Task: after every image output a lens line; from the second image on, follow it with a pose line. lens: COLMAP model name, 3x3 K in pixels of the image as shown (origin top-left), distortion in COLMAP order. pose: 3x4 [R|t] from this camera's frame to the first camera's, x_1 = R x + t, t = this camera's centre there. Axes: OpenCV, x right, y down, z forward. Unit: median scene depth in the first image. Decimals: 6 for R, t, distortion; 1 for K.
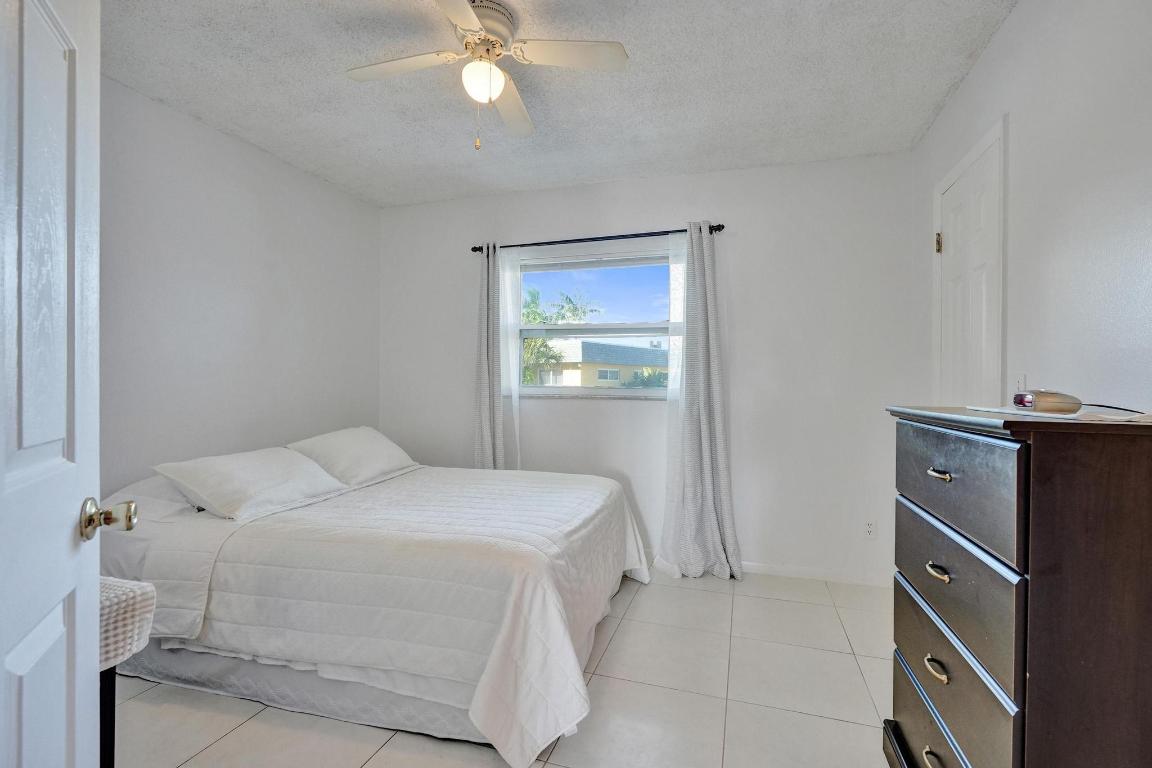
lens RADIAL K [[528.7, 0, 576.0], [0, 528.7, 384.0], [0, 0, 1]] dist [-0.000296, -0.000064]
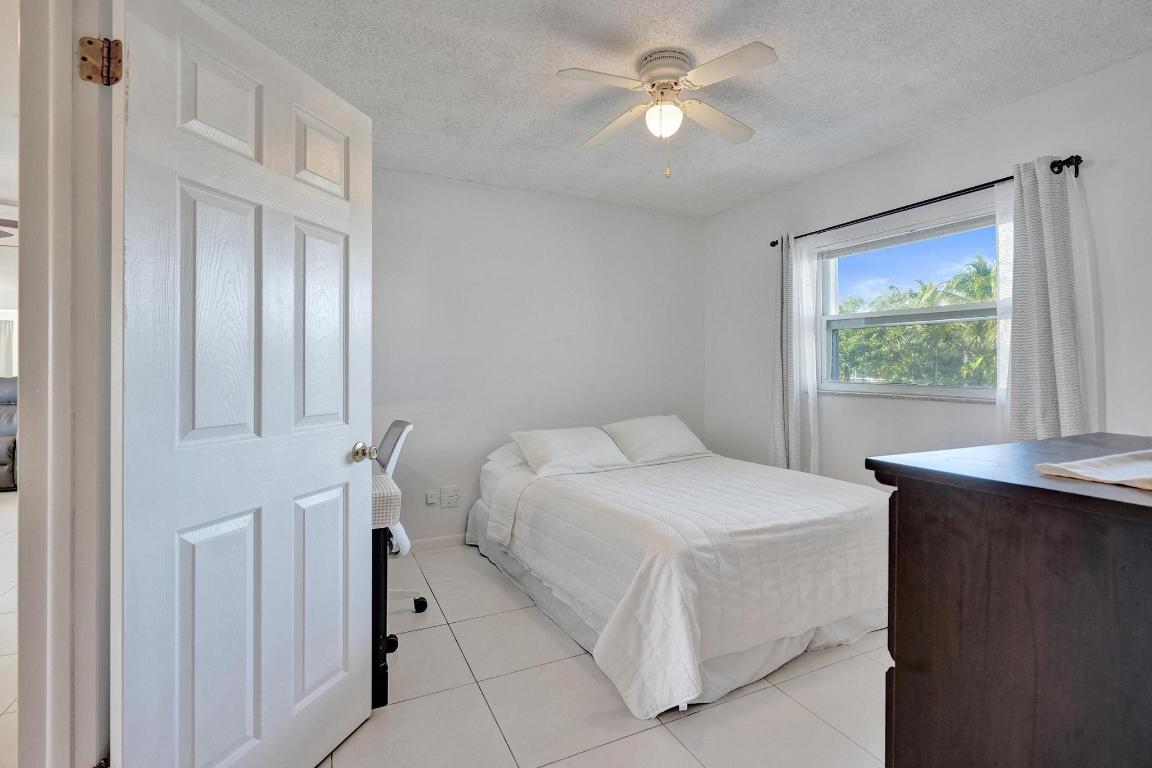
lens RADIAL K [[537.2, 0, 577.7], [0, 537.2, 369.0], [0, 0, 1]] dist [-0.000602, -0.000072]
pose [[0.694909, -0.001053, -0.719097, 0.418835], [-0.001106, 0.999996, -0.002533, -0.023891], [0.719097, 0.002555, 0.694905, 0.048115]]
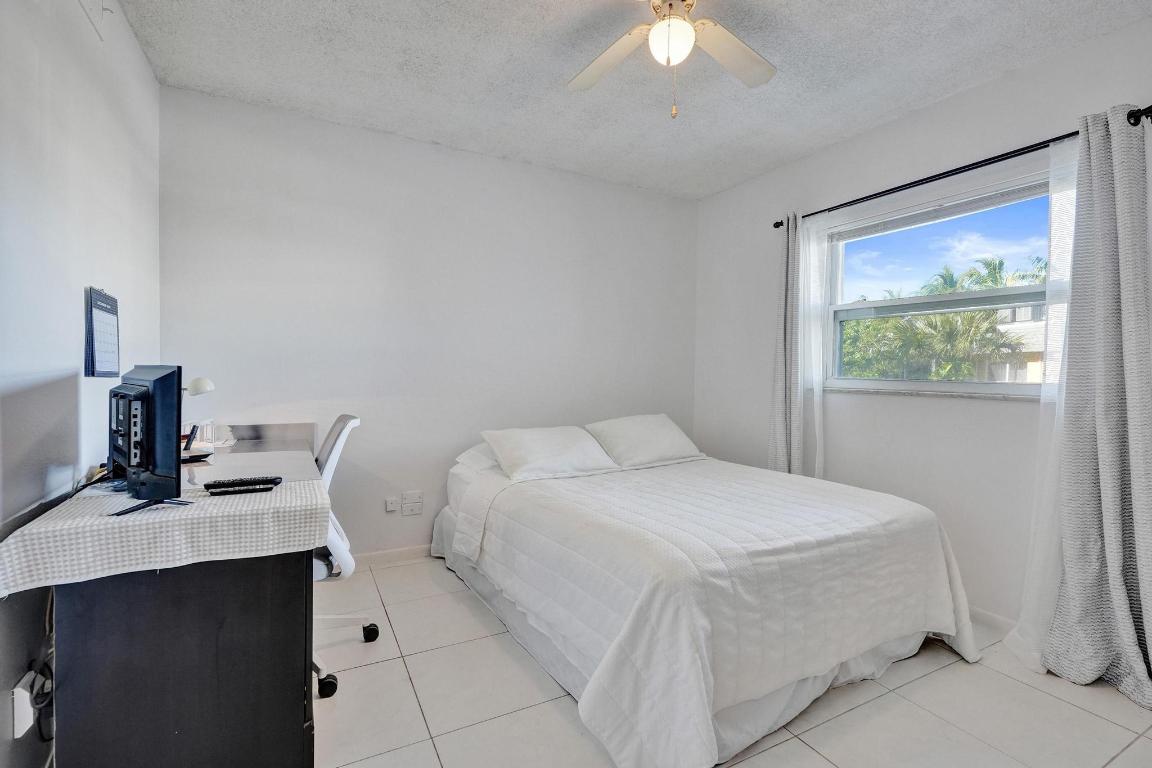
lens RADIAL K [[525.4, 0, 577.1], [0, 525.4, 389.1], [0, 0, 1]] dist [0.000323, 0.000049]
pose [[0.724410, 0.026432, -0.688863, 0.277441], [-0.012326, 0.999602, 0.025393, 0.007761], [0.689260, -0.009904, 0.724447, 0.174272]]
